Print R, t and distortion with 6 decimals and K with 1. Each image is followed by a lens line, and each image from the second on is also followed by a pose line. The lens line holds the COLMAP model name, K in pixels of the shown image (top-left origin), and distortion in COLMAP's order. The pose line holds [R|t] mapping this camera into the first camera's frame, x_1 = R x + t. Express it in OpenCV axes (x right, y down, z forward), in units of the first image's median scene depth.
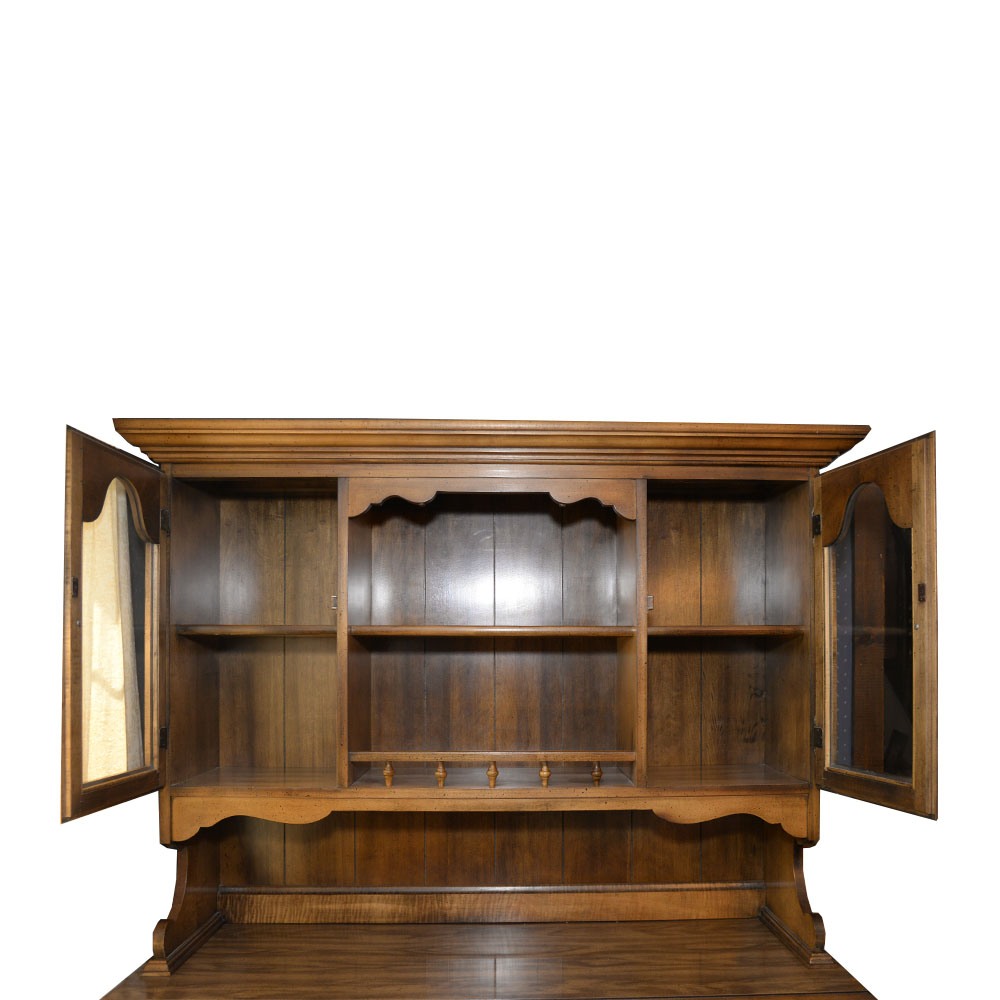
lens RADIAL K [[822.4, 0, 529.8], [0, 822.4, 653.5], [0, 0, 1]] dist [-0.086741, 0.082573]
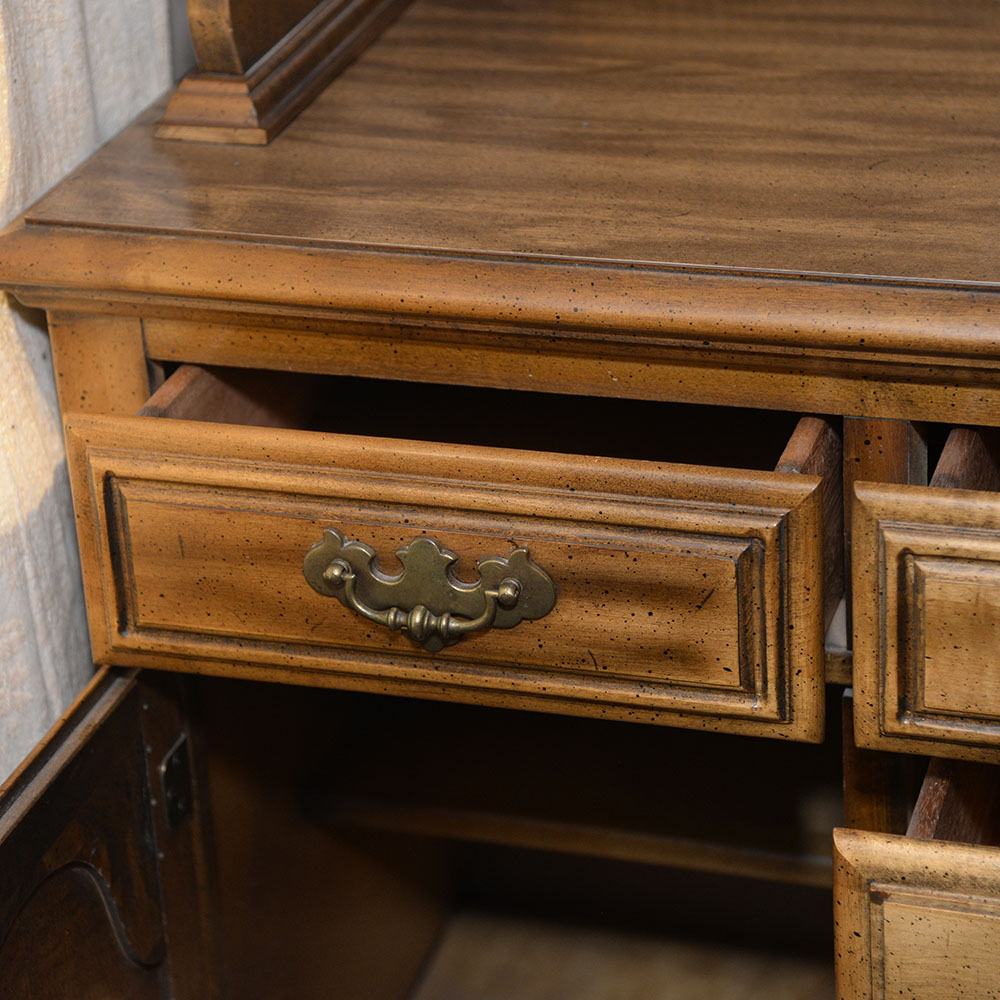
lens RADIAL K [[3024.8, 0, 494.5], [0, 3024.8, 499.0], [0, 0, 1]] dist [0.467935, 0.000000]
pose [[0.943615, 0.098369, -0.316091, -0.059736], [0.057581, 0.891505, 0.449337, 0.065795], [0.325997, -0.442202, 0.835573, 0.156759]]
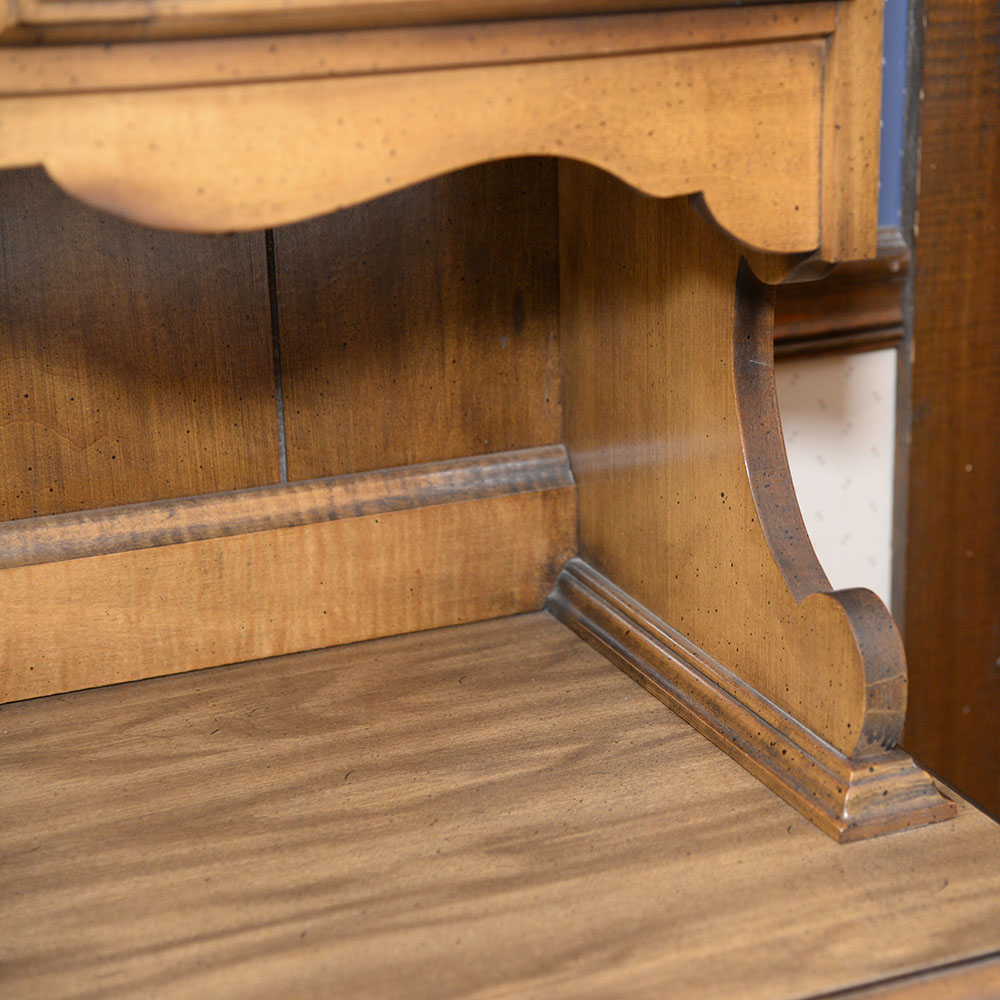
lens RADIAL K [[2722.1, 0, 705.9], [0, 2722.1, 498.0], [0, 0, 1]] dist [0.402560, 0.000000]
pose [[0.910386, -0.126863, 0.393832, 0.027843], [-0.003846, 0.949200, 0.314651, 0.059593], [-0.413742, -0.287969, 0.863650, 0.346899]]
